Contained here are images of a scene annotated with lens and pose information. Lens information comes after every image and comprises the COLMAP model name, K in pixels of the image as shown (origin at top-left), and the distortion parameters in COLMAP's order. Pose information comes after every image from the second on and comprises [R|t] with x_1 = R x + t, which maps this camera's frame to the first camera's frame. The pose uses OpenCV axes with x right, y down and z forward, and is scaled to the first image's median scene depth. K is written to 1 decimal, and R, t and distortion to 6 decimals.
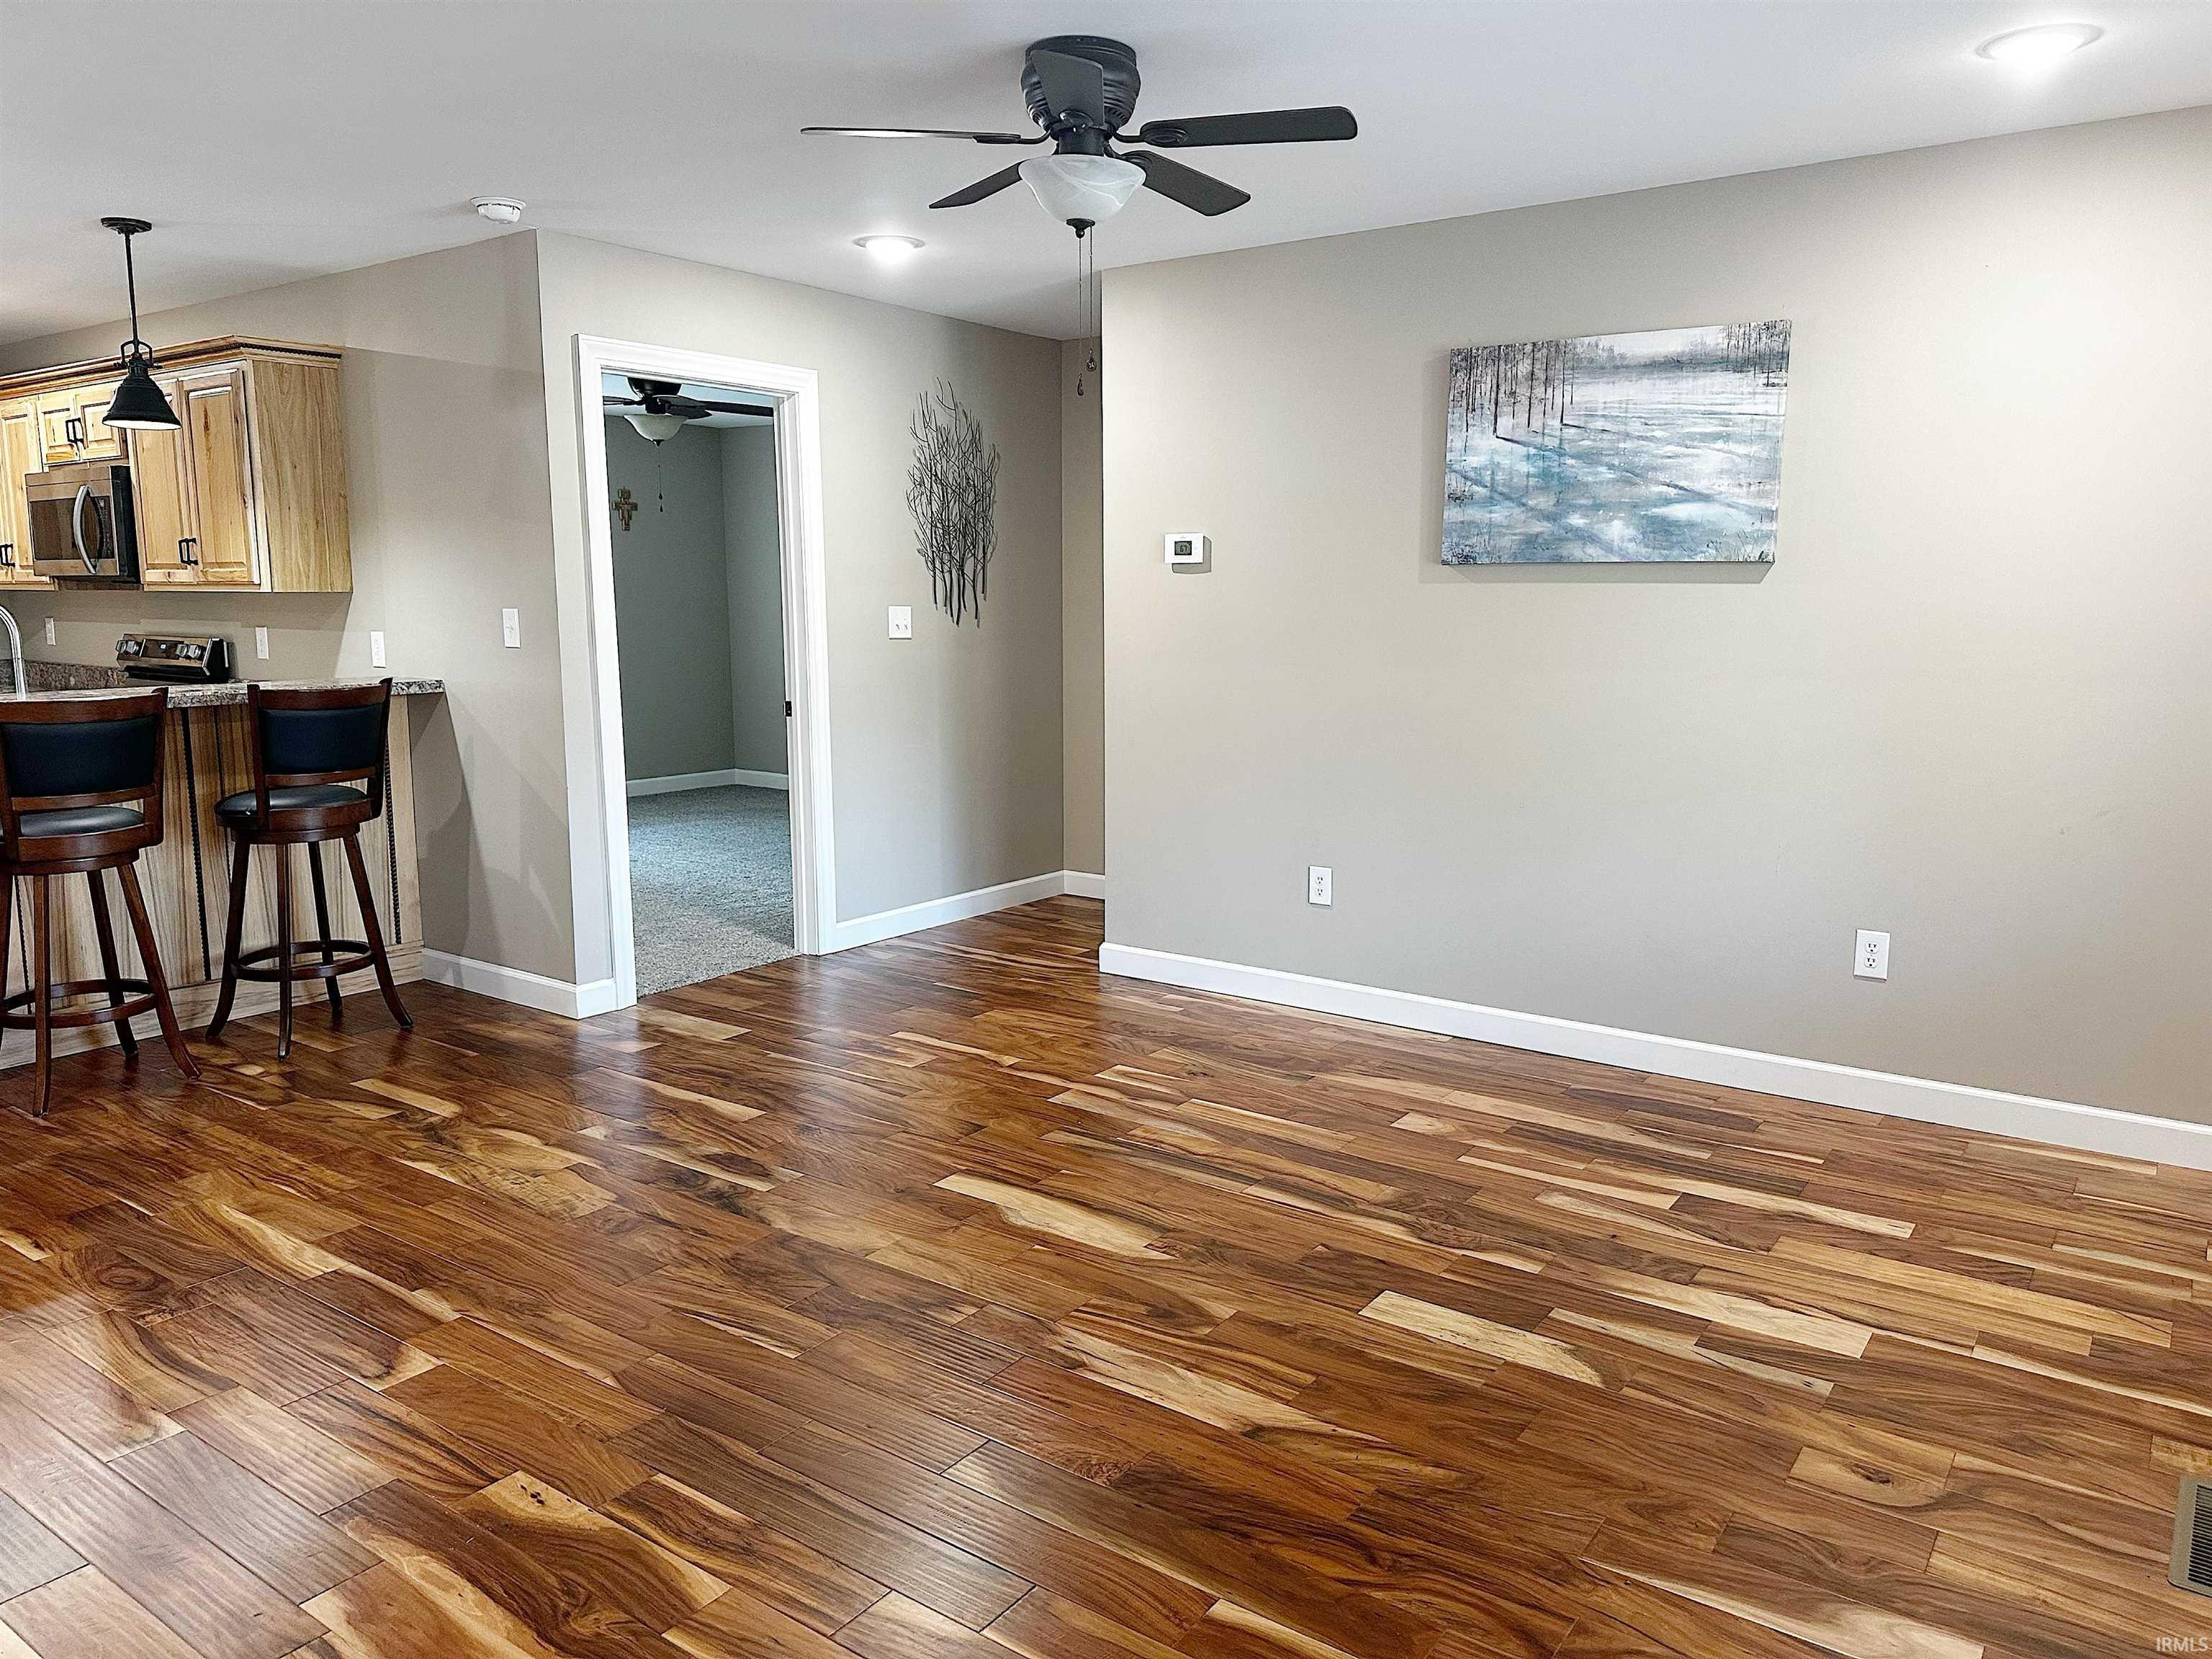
lens RADIAL K [[1537.2, 0, 1106.0], [0, 1537.2, 829.5], [0, 0, 1]] dist [0.122130, -0.149220]
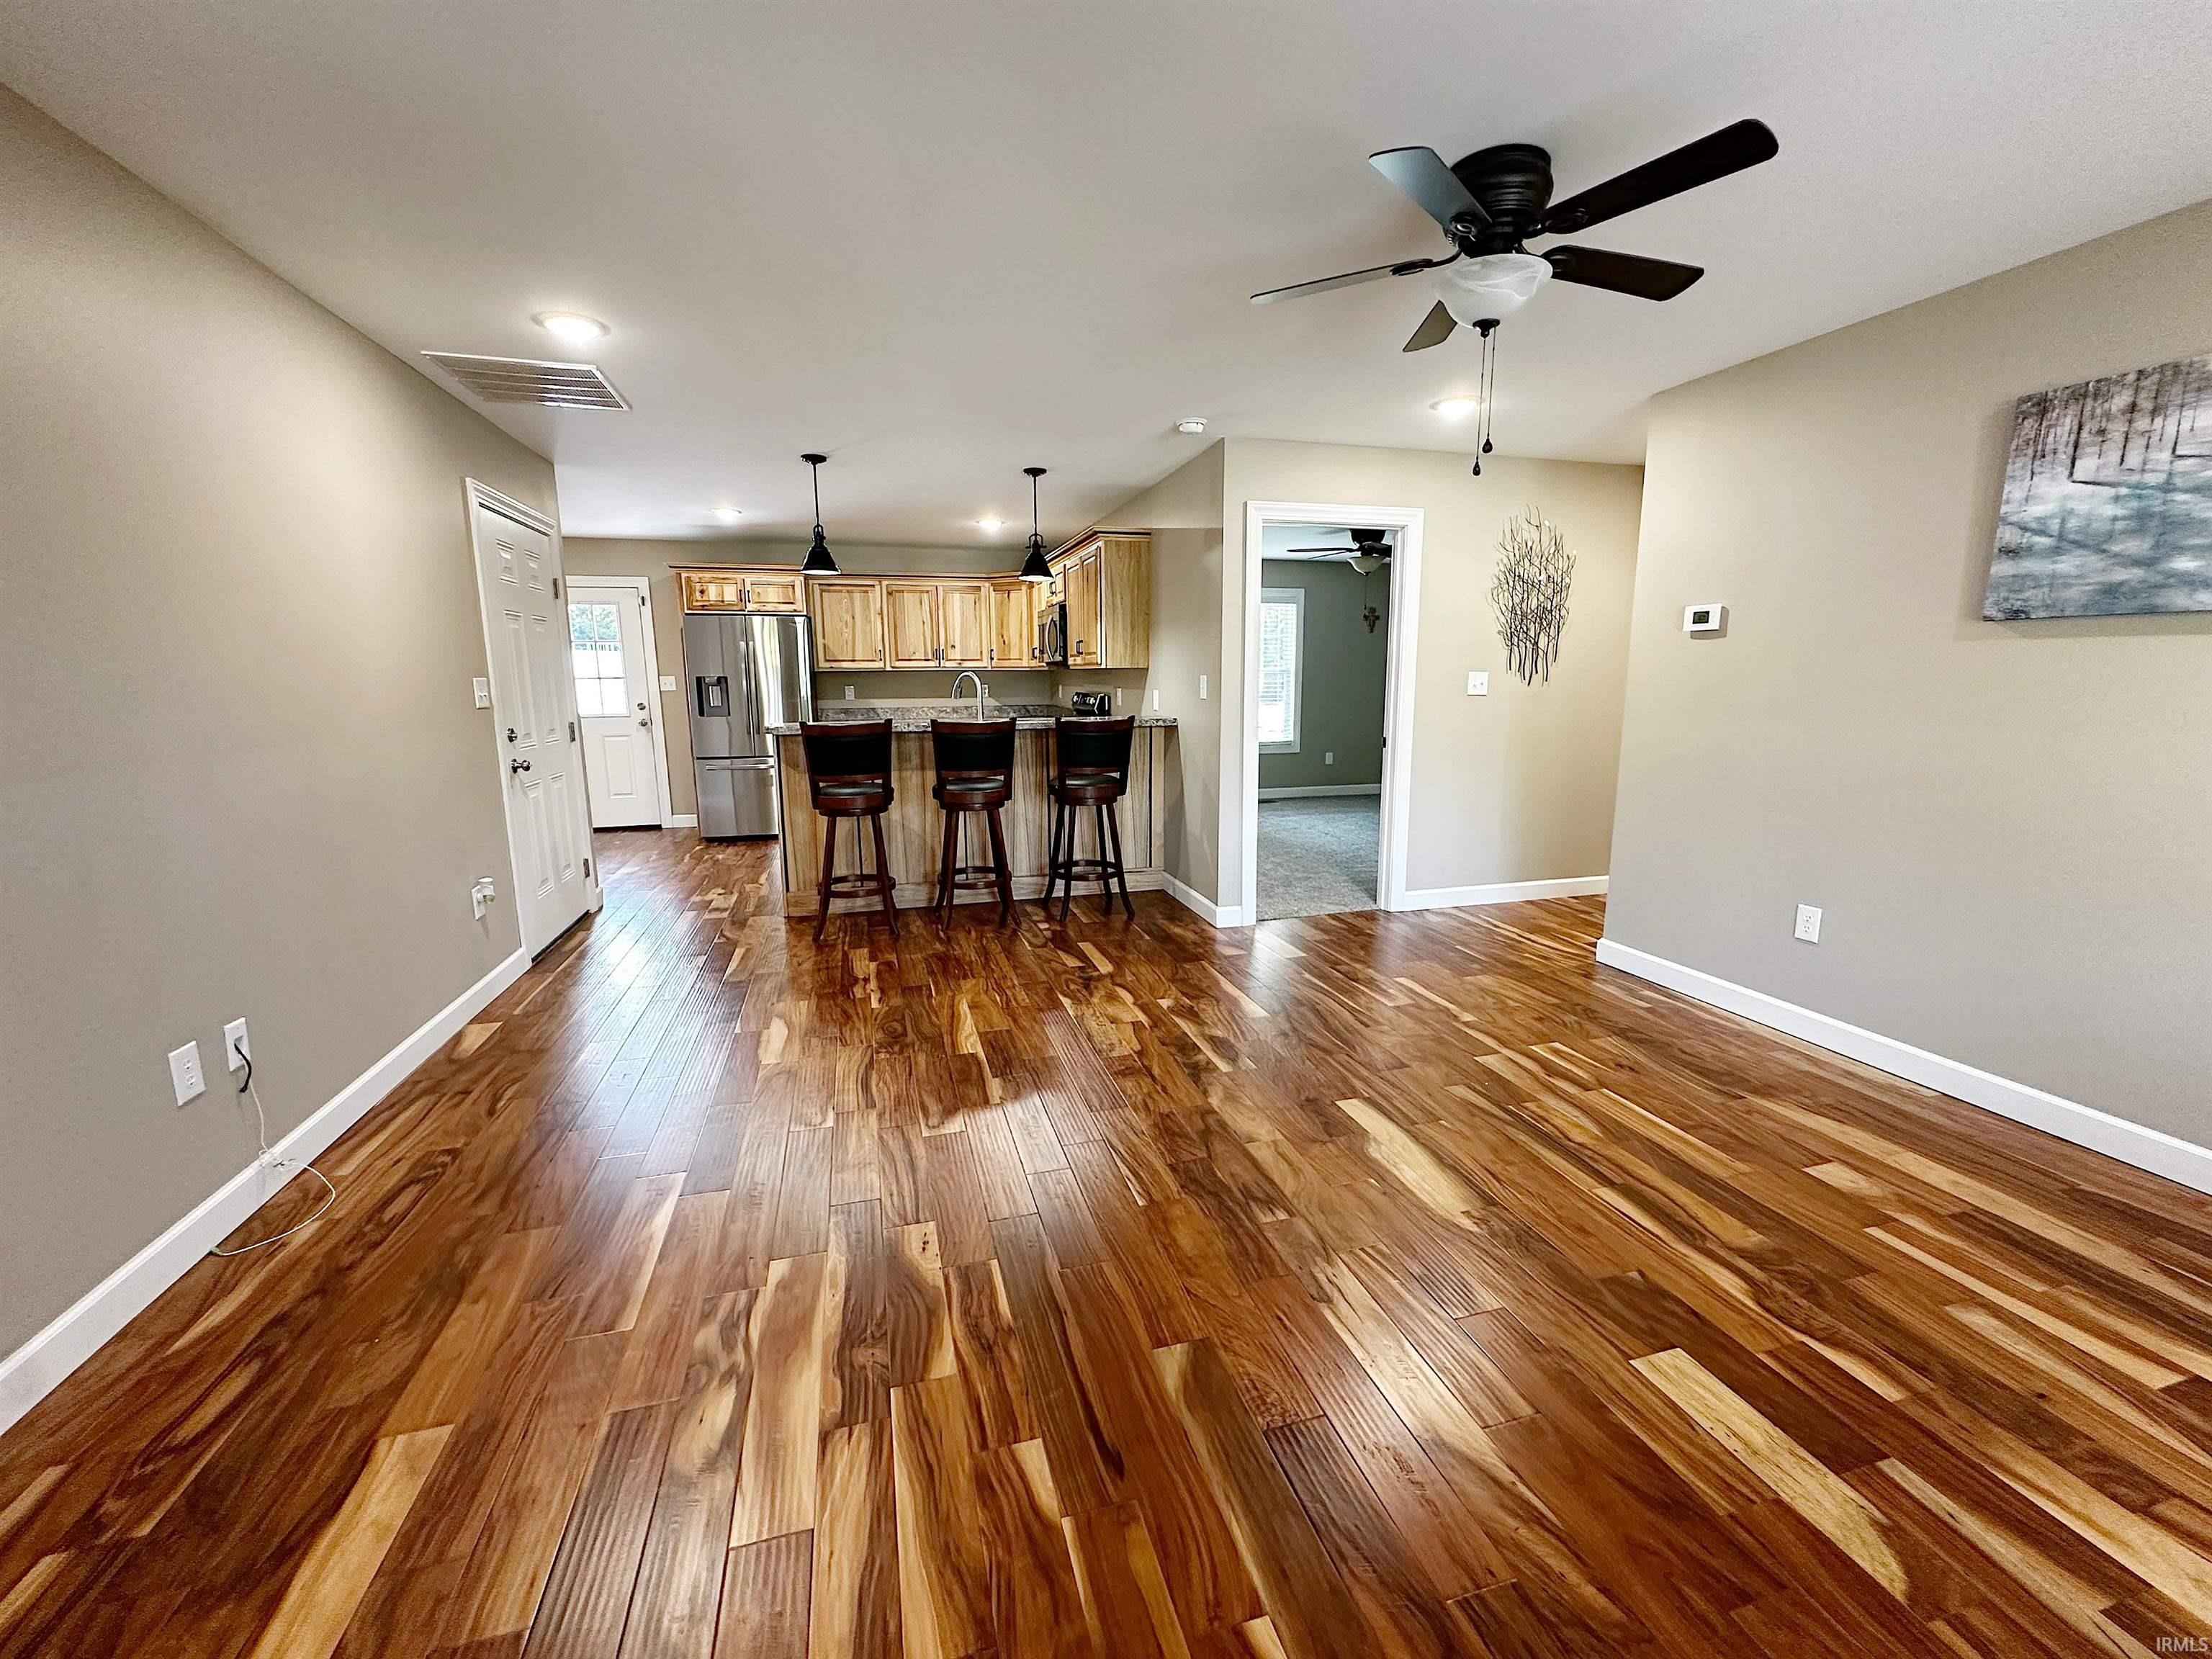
lens RADIAL K [[882.9, 0, 1111.0], [0, 882.9, 830.5], [0, 0, 1]] dist [0.000828, 0.000512]
pose [[0.786983, 0.101871, -0.608507, 0.145009], [-0.088718, 0.994710, 0.051786, -0.020043], [0.610563, 0.013231, 0.791857, 0.235005]]
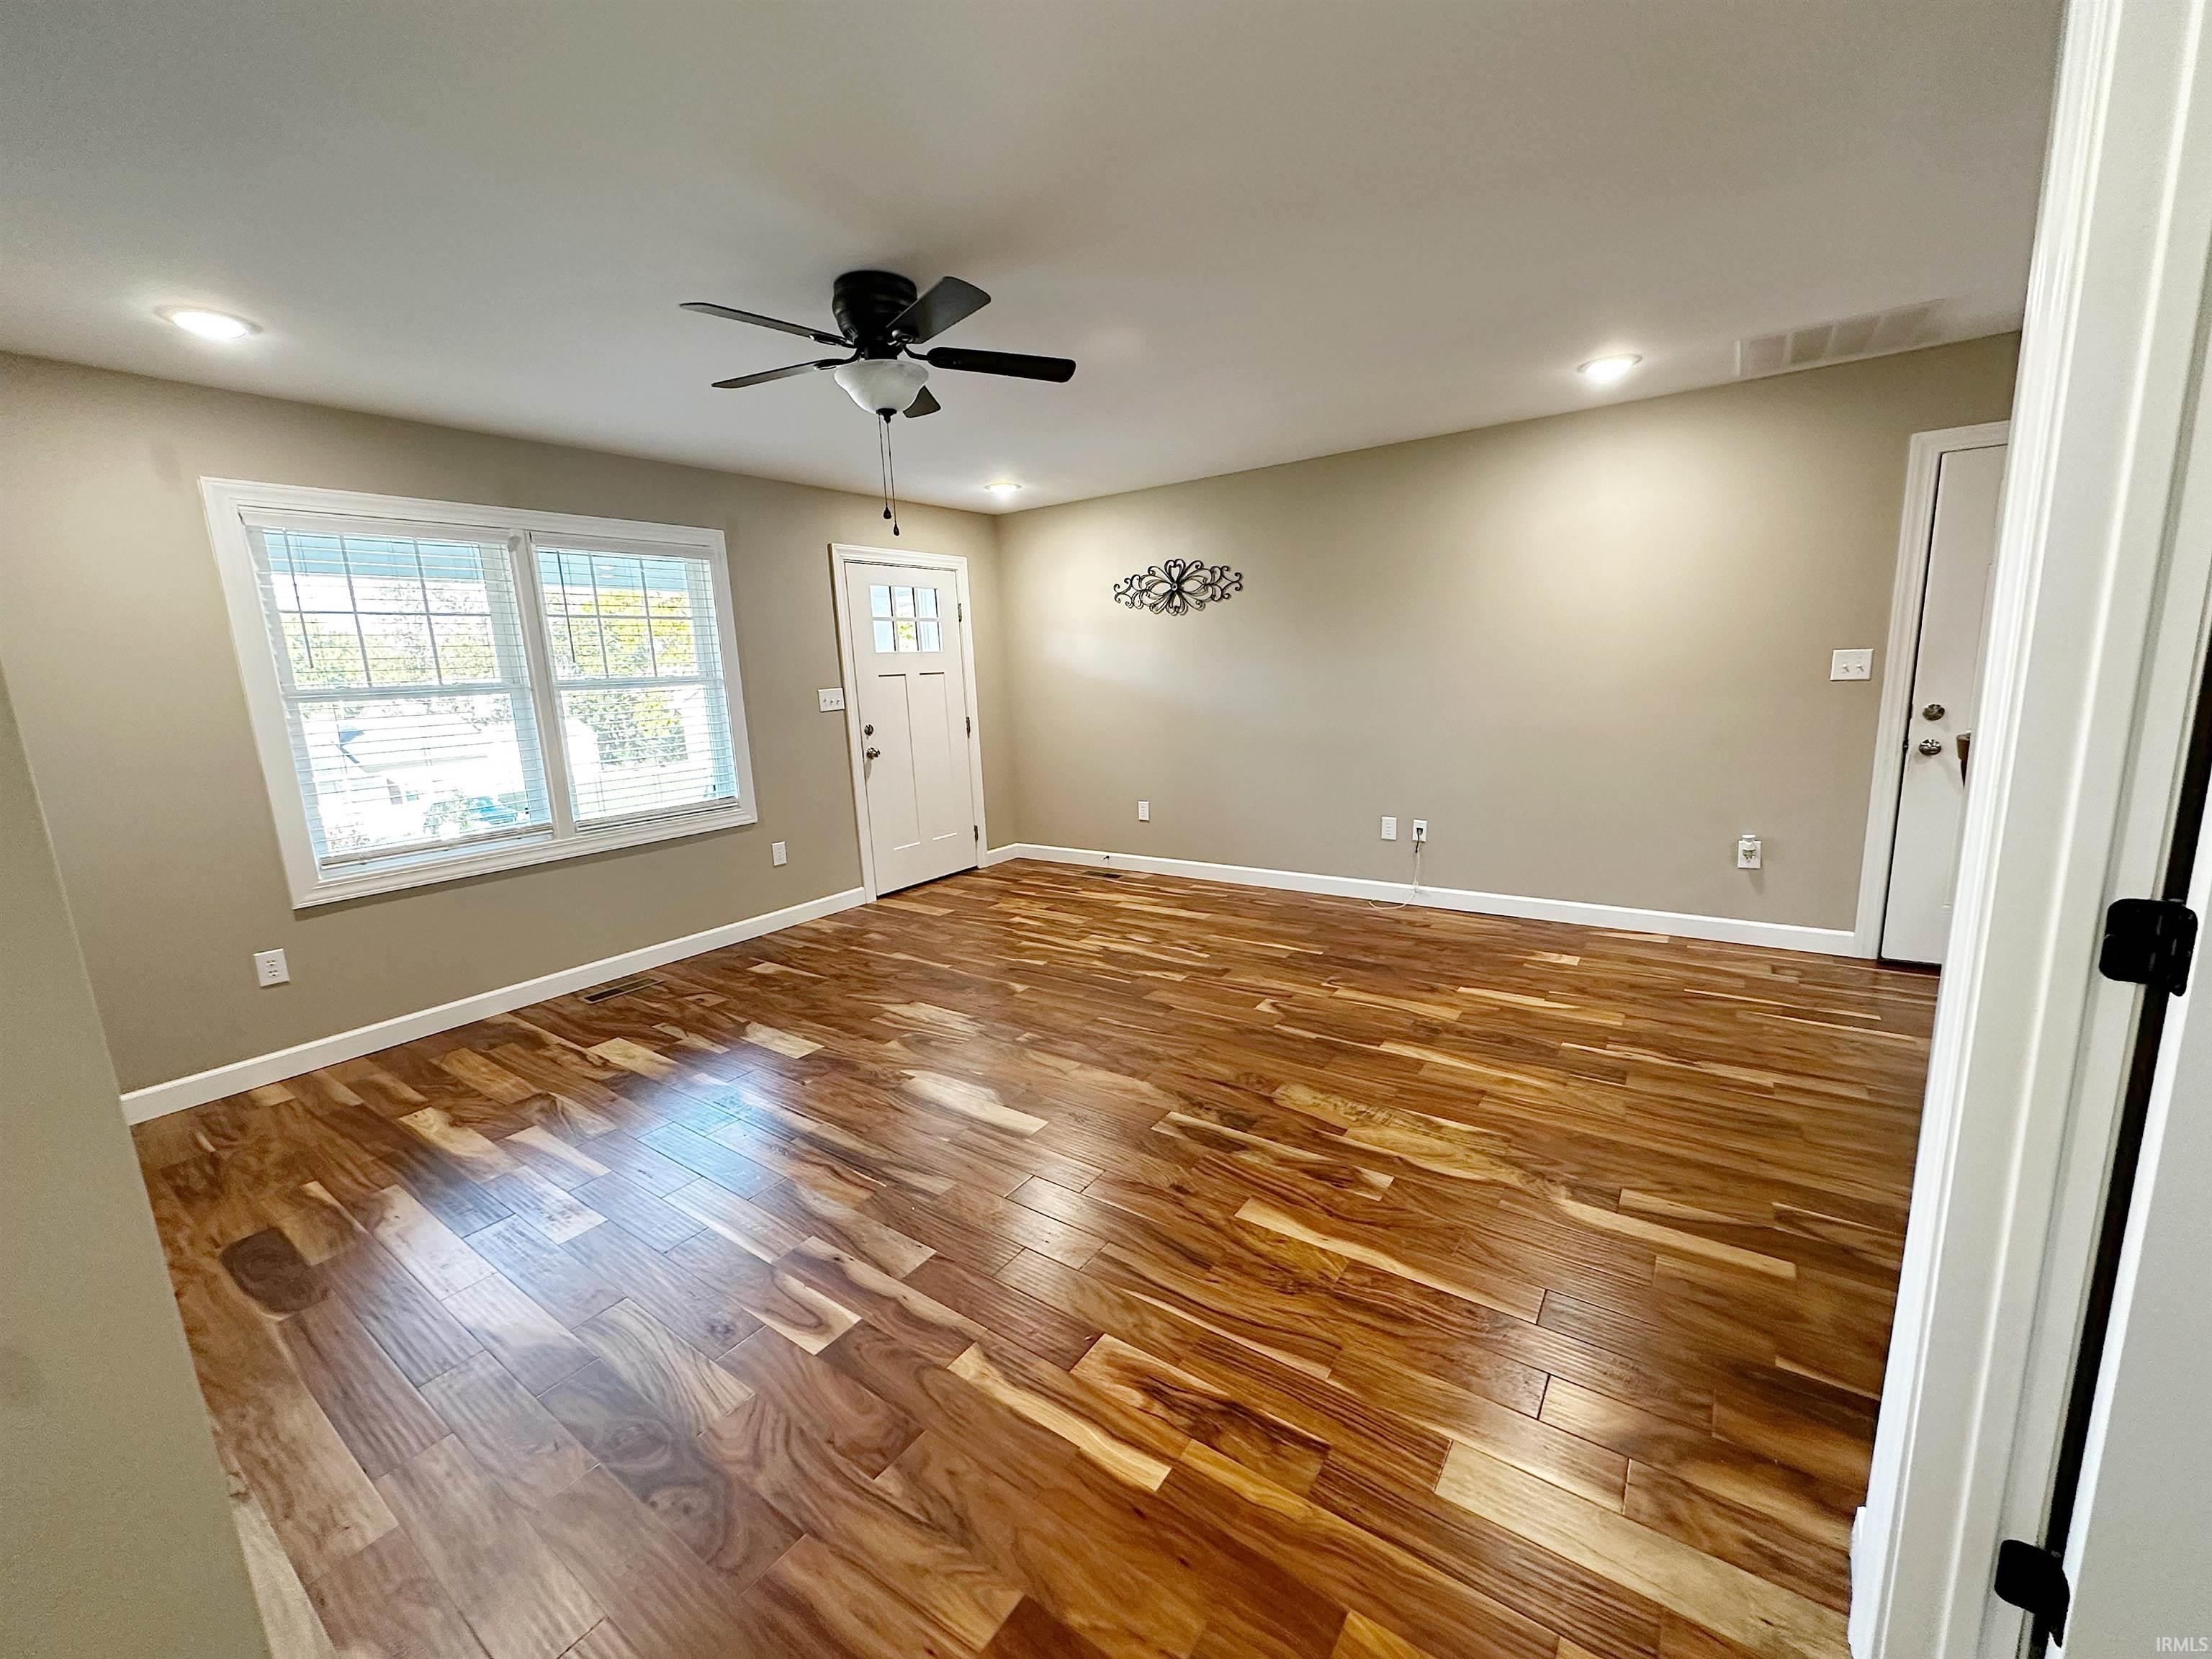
lens RADIAL K [[882.9, 0, 1111.0], [0, 882.9, 830.5], [0, 0, 1]] dist [0.000828, 0.000512]
pose [[-0.999004, 0.043732, -0.008857, -0.140719], [0.038312, 0.942462, 0.332109, -0.211837], [0.022871, 0.331439, -0.943199, 1.362185]]
